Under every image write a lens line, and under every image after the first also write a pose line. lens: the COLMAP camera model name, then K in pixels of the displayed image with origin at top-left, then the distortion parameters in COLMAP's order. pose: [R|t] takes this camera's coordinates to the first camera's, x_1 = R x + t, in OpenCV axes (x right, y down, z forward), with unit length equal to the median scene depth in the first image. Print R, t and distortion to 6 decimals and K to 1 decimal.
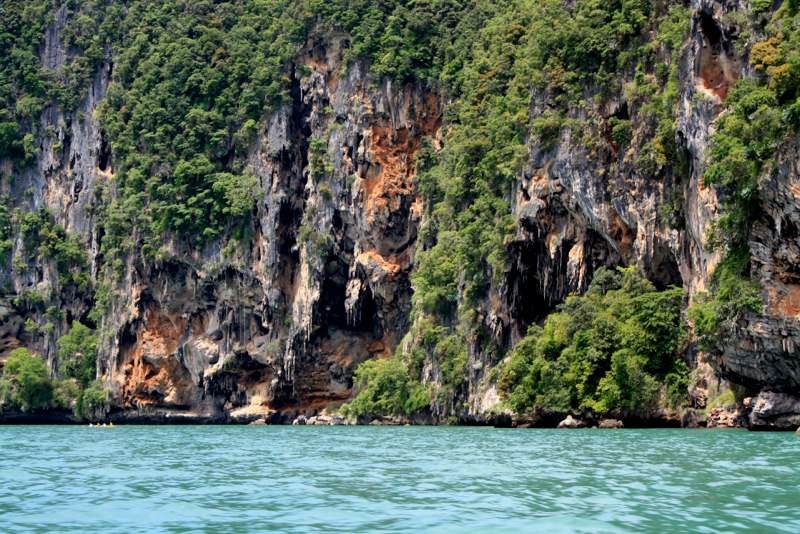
lens RADIAL K [[1718.2, 0, 399.7], [0, 1718.2, 265.5], [0, 0, 1]] dist [0.034409, 0.000000]
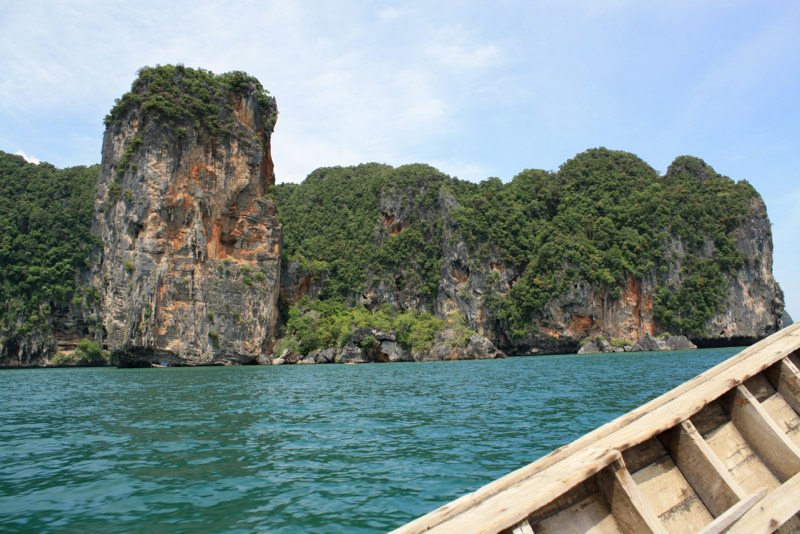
lens RADIAL K [[697.4, 0, 400.4], [0, 697.4, 265.5], [0, 0, 1]] dist [-0.118876, -0.002785]
pose [[0.771248, 0.059716, 0.633728, -1.254352], [-0.025621, 0.997695, -0.062831, -0.027189], [-0.636019, 0.032221, 0.771000, -0.295483]]
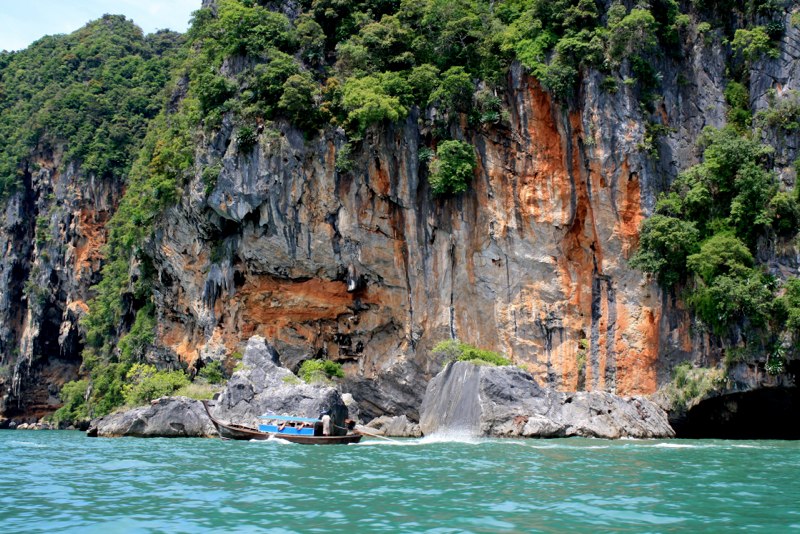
lens RADIAL K [[1200.1, 0, 400.1], [0, 1200.1, 268.7], [0, 0, 1]] dist [0.016917, 0.000000]
pose [[0.993914, 0.019715, 0.108381, 0.131467], [-0.015183, 0.998982, -0.042480, 0.002940], [-0.109109, 0.040576, 0.993201, 0.030210]]
